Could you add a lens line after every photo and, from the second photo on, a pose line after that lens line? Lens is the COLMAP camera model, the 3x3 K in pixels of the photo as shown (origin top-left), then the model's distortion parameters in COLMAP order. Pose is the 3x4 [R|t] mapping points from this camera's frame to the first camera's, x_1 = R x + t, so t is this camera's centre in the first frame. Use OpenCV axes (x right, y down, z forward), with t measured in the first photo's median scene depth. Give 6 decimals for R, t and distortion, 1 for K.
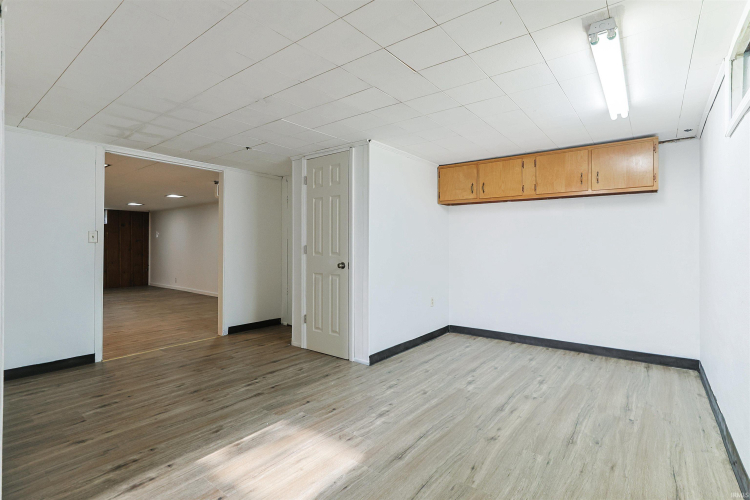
lens RADIAL K [[362.7, 0, 376.5], [0, 362.7, 245.1], [0, 0, 1]] dist [-0.006113, 0.000127]
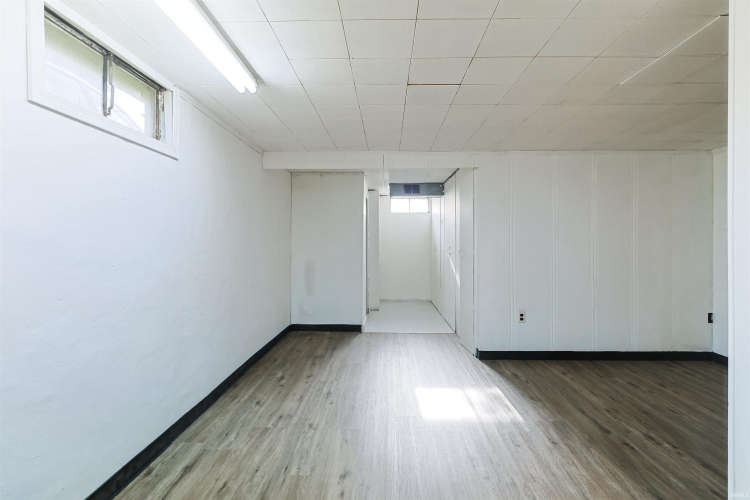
lens RADIAL K [[362.7, 0, 376.5], [0, 362.7, 245.1], [0, 0, 1]] dist [-0.006113, 0.000127]
pose [[-0.807591, 0.005204, -0.589719, 0.632794], [0.002591, 0.999983, 0.005276, -0.027675], [0.589737, 0.002733, -0.807591, 1.438772]]
